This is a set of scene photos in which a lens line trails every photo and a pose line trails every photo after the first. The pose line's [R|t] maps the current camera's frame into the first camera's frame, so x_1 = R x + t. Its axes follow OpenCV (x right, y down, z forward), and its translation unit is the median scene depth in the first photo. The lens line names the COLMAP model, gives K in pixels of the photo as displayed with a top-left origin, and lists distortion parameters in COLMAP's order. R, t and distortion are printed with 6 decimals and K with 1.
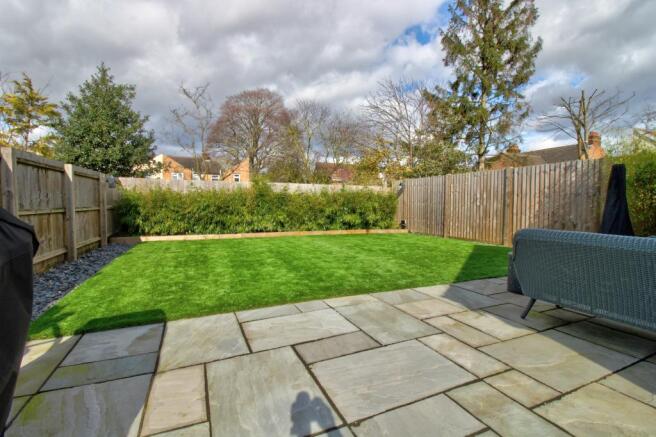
lens RADIAL K [[307.7, 0, 327.9], [0, 307.7, 216.7], [0, 0, 1]] dist [-0.013109, -0.001322]
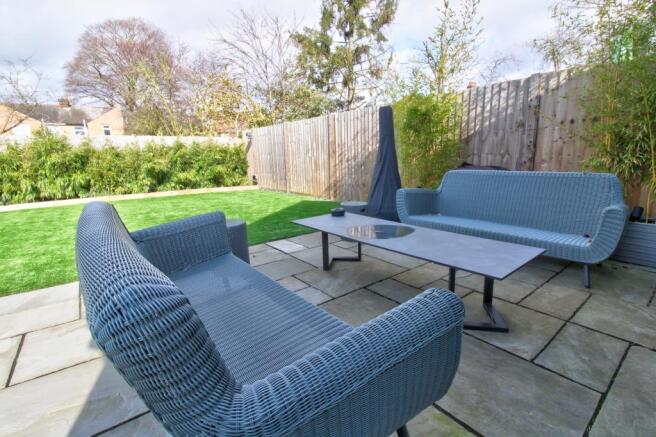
lens RADIAL K [[307.7, 0, 328.5], [0, 307.7, 218.5], [0, 0, 1]] dist [-0.013109, -0.001322]
pose [[0.966607, -0.078187, 0.244044, 0.232004], [0.038505, 0.985820, 0.163326, -0.002903], [-0.253354, -0.148476, 0.955912, 0.061725]]
